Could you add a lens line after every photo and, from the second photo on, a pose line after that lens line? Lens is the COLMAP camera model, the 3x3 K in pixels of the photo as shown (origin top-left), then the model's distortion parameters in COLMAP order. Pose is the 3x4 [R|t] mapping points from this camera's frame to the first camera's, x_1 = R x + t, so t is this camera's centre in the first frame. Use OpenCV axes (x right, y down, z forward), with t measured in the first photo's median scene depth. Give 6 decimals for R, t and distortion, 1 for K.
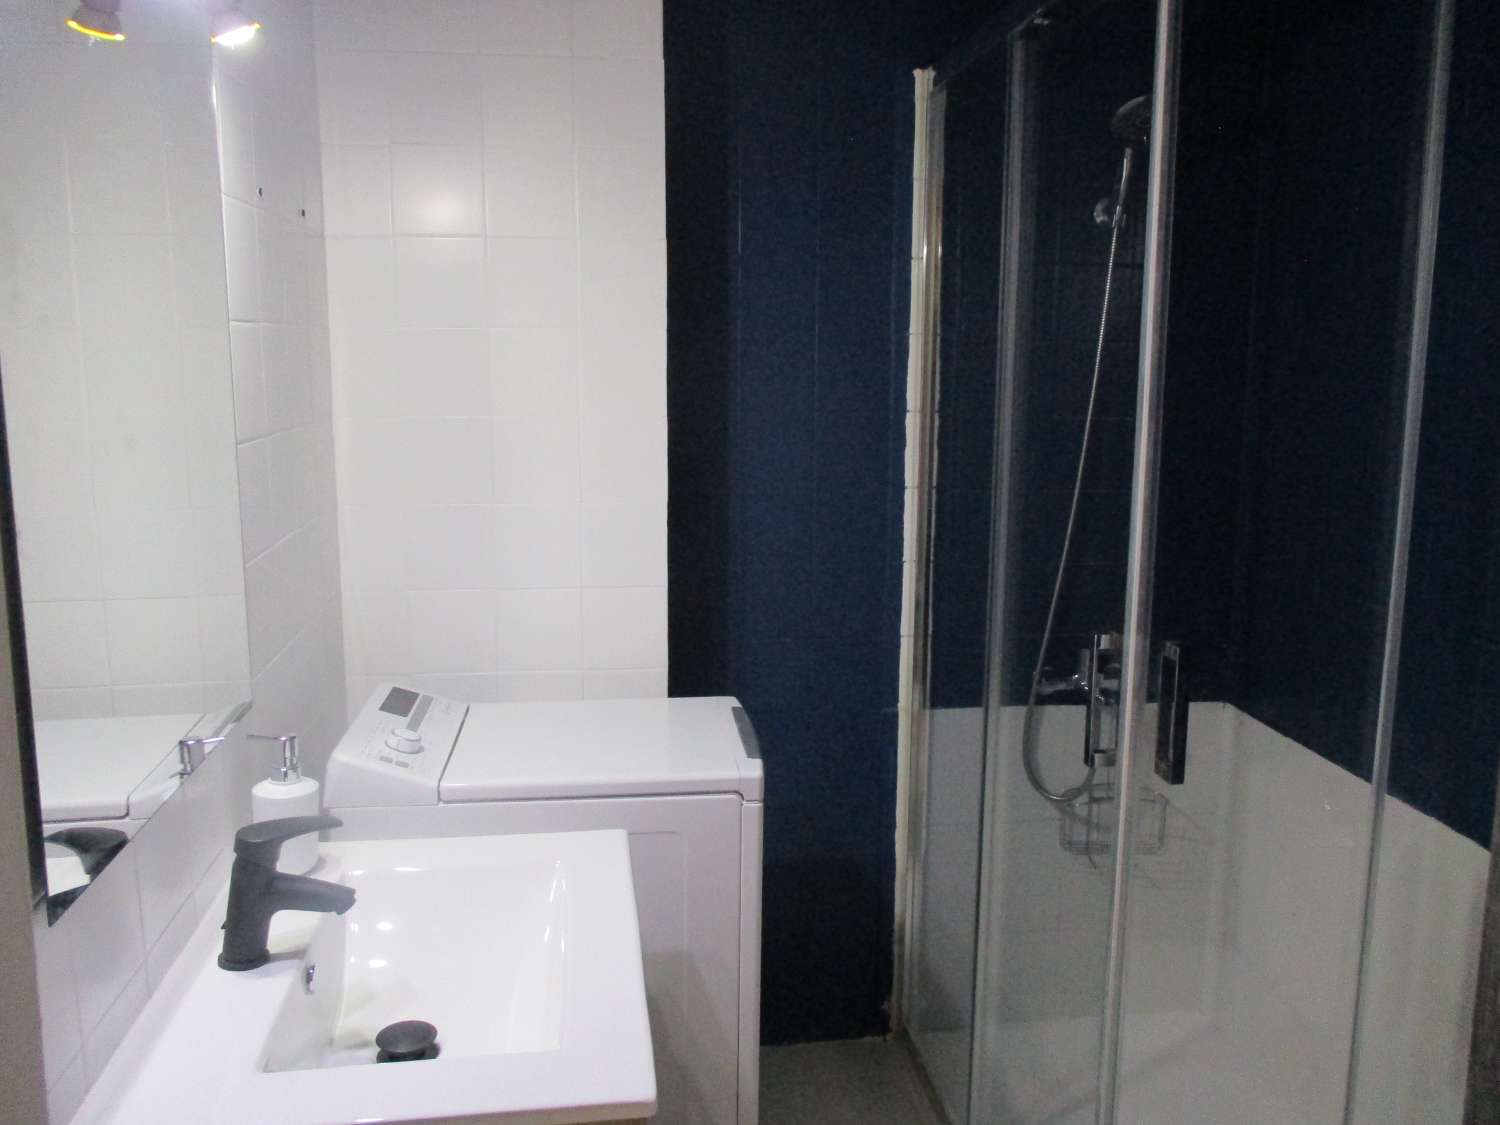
lens RADIAL K [[1263.3, 0, 751.1], [0, 1263.3, 565.3], [0, 0, 1]] dist [-0.026116, -0.006314]
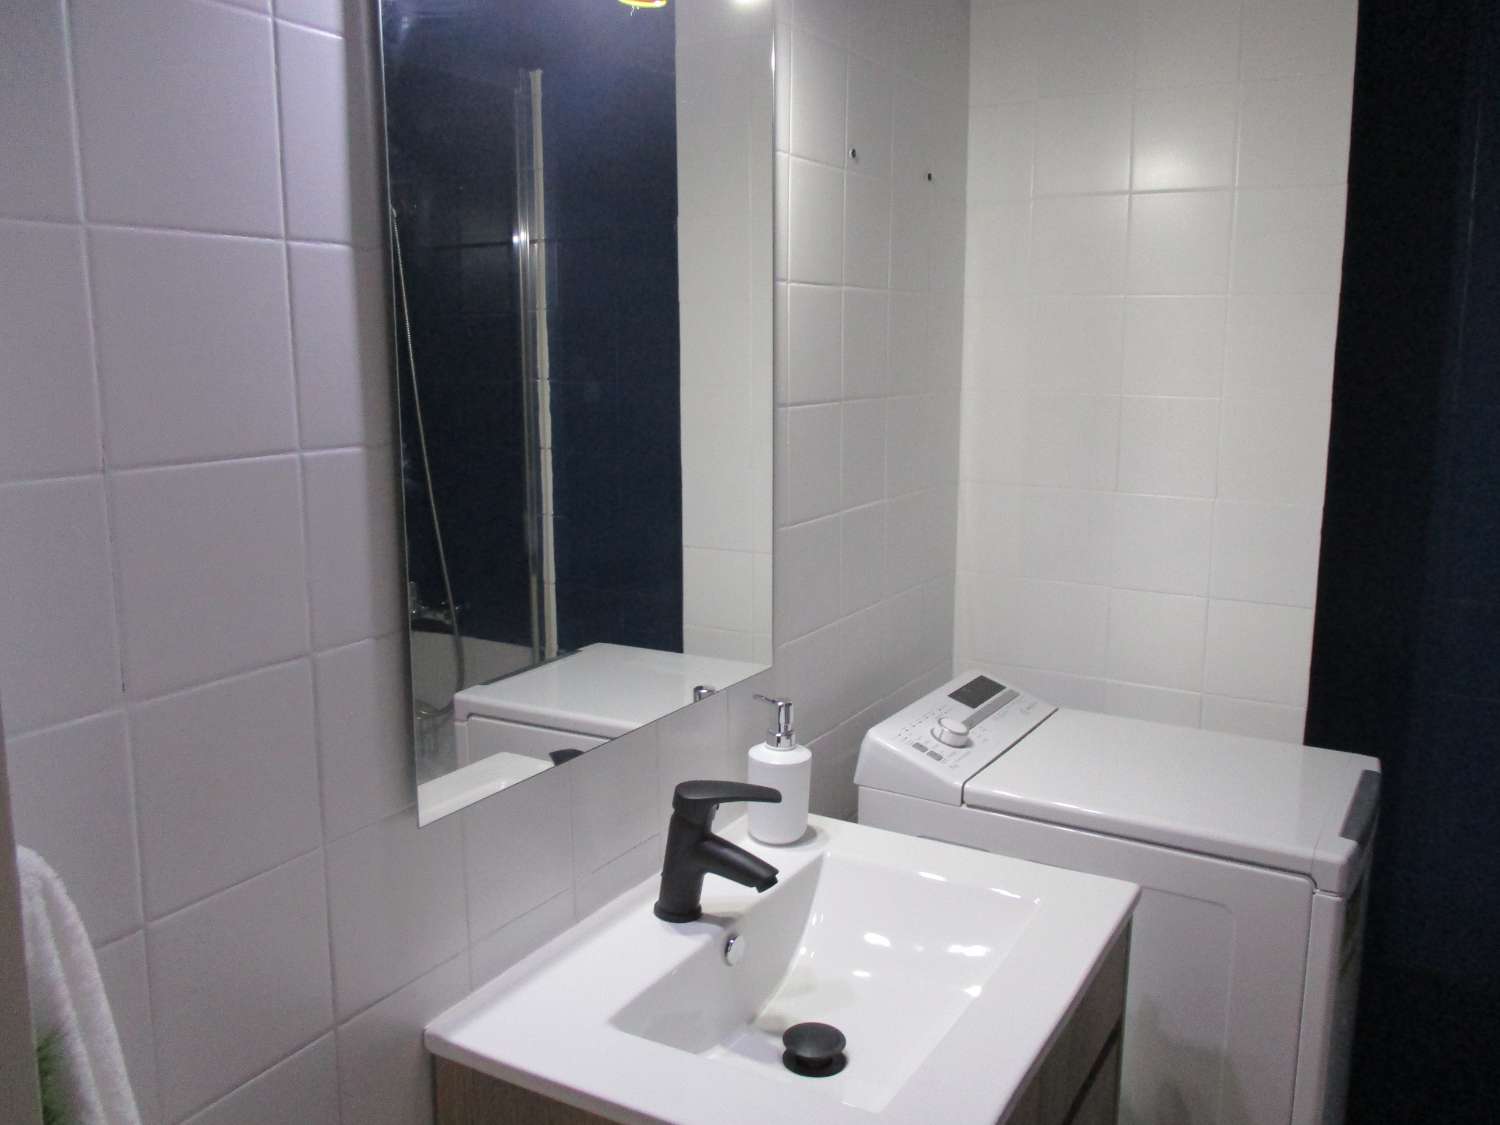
lens RADIAL K [[1263.3, 0, 751.9], [0, 1263.3, 557.4], [0, 0, 1]] dist [-0.026116, -0.006314]
pose [[0.796686, 0.109365, -0.594416, 0.159096], [-0.109591, 0.993329, 0.035878, -0.008146], [0.594375, 0.036559, 0.803357, 0.158236]]
